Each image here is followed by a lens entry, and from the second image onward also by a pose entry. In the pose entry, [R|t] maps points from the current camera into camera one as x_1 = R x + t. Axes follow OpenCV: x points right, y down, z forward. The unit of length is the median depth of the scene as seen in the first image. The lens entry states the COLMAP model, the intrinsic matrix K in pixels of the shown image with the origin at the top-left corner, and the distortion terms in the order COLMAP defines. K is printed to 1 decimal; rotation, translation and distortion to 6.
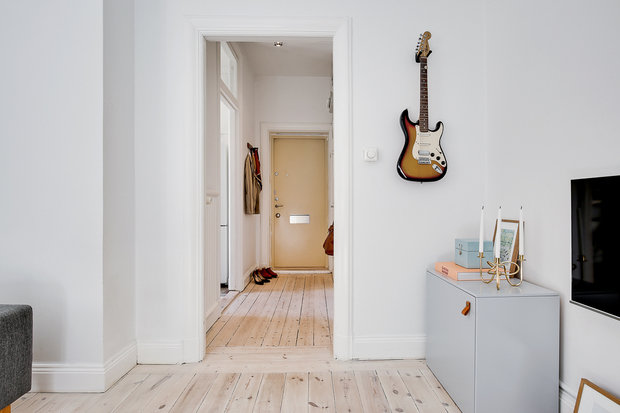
lens RADIAL K [[325.0, 0, 310.8], [0, 325.0, 206.4], [0, 0, 1]] dist [-0.020442, 0.000447]
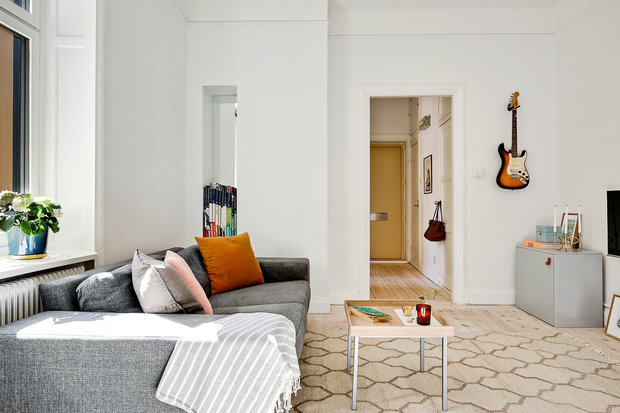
lens RADIAL K [[373.7, 0, 311.0], [0, 373.7, 206.7], [0, 0, 1]] dist [0.004377, -0.000238]
pose [[0.999138, -0.001813, -0.041463, -0.558465], [0.001978, 0.999990, 0.003945, -0.001970], [0.041456, -0.004024, 0.999132, -0.846621]]
